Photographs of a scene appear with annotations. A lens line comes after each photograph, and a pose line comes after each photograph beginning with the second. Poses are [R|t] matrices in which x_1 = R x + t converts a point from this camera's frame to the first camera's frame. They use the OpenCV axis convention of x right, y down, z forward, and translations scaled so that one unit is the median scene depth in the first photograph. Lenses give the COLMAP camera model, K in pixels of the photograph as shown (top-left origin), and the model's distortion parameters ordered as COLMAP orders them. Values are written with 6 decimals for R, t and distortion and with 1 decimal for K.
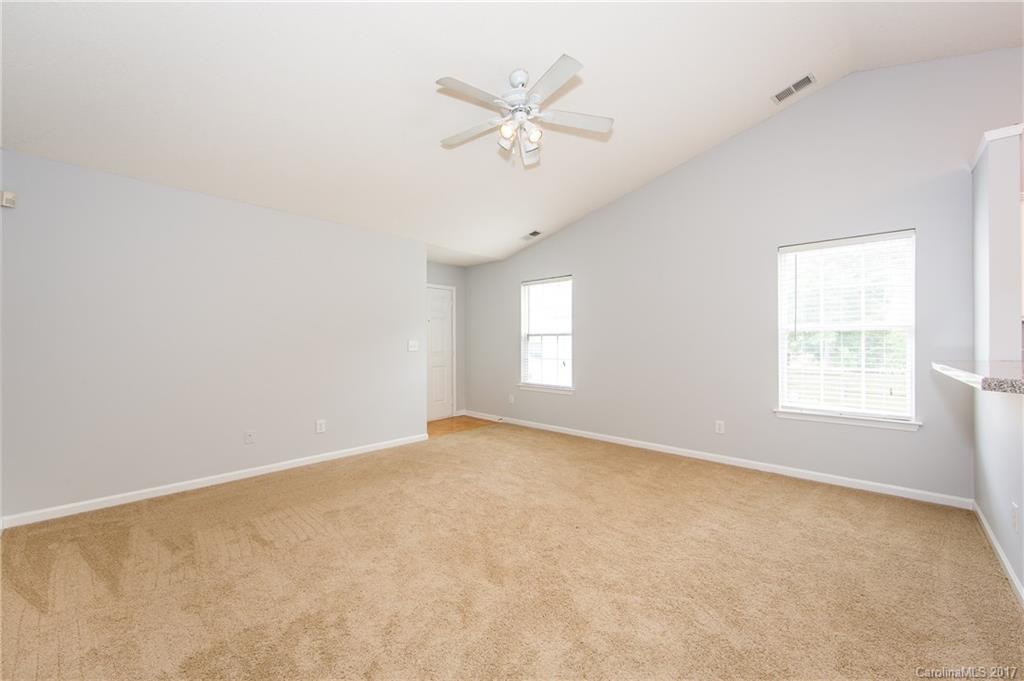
lens RADIAL K [[408.1, 0, 542.4], [0, 408.1, 343.8], [0, 0, 1]] dist [-0.005829, 0.000052]
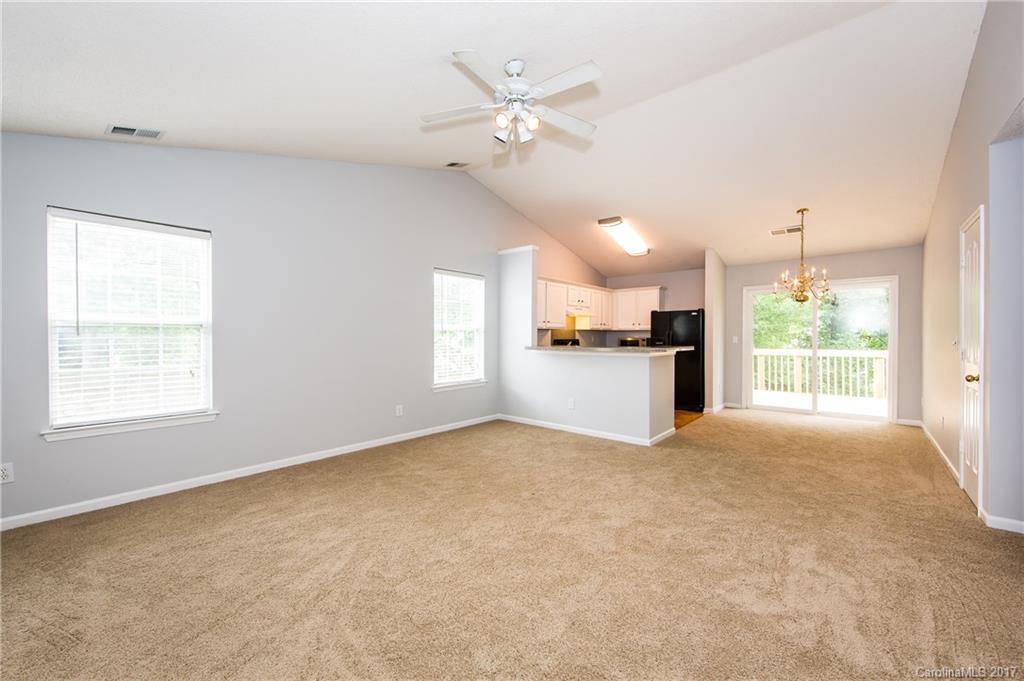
lens RADIAL K [[408.1, 0, 496.2], [0, 408.1, 342.2], [0, 0, 1]] dist [-0.005829, 0.000052]
pose [[0.013128, -0.014342, 0.999811, -0.586934], [0.003552, 0.999891, 0.014297, -0.005380], [-0.999908, 0.003364, 0.013177, 0.578565]]
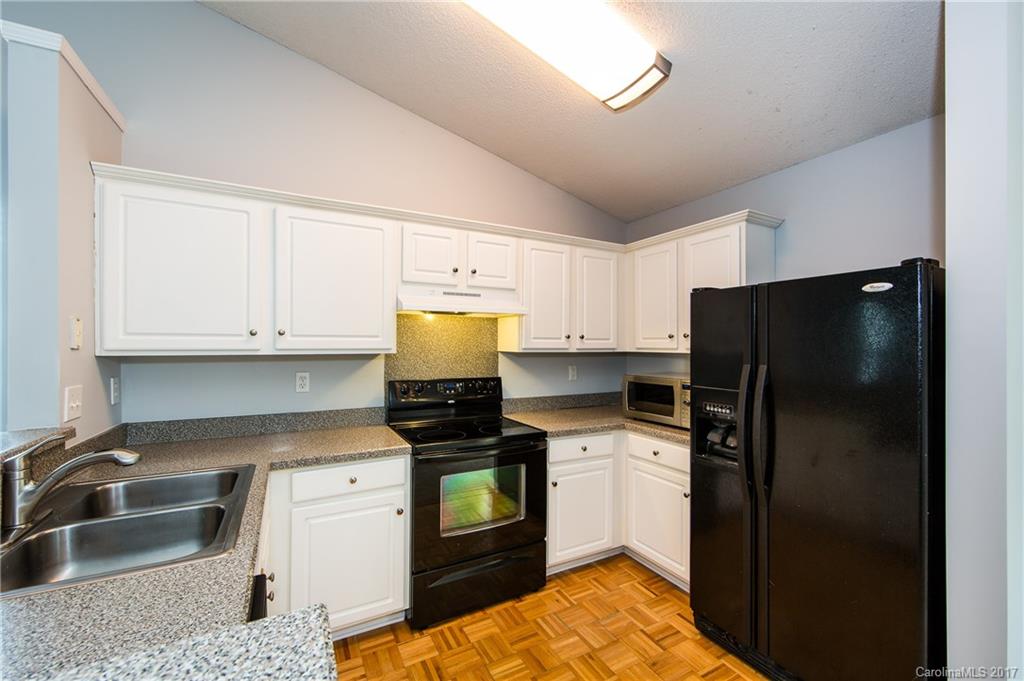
lens RADIAL K [[408.1, 0, 498.0], [0, 408.1, 344.2], [0, 0, 1]] dist [-0.005829, 0.000052]
pose [[0.369604, 0.004130, 0.929180, 0.410468], [0.001316, 0.999987, -0.004968, -0.037115], [-0.929189, 0.003059, 0.369593, 0.079663]]
